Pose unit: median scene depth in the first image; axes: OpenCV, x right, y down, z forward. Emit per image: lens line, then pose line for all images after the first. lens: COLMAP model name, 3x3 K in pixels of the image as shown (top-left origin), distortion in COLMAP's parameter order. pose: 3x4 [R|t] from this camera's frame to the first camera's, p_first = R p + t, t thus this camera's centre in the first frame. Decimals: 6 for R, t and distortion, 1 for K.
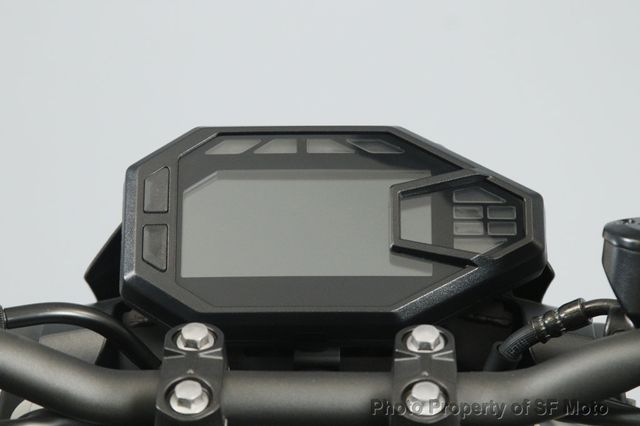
lens RADIAL K [[4015.8, 0, 320.2], [0, 4015.8, 212.7], [0, 0, 1]] dist [1.045536, 0.000000]
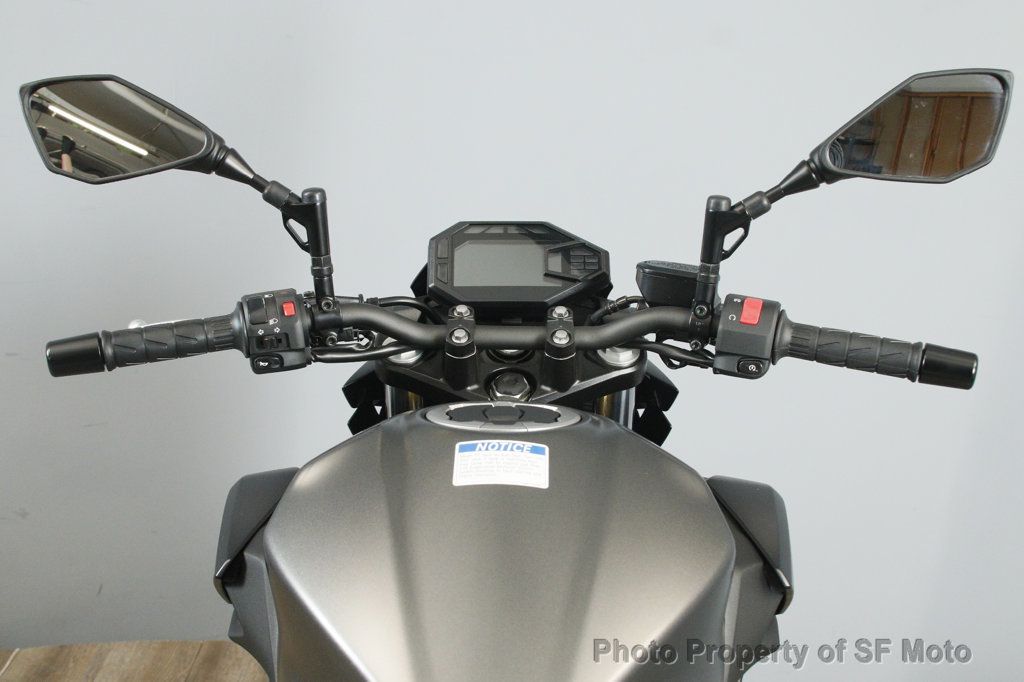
lens RADIAL K [[1343.3, 0, 509.2], [0, 1343.3, 341.2], [0, 0, 1]] dist [-0.156605, 0.000000]
pose [[0.999280, 0.008200, -0.037031, 0.026615], [-0.005700, 0.997729, 0.067119, -0.004461], [0.037497, -0.066860, 0.997058, 0.223674]]
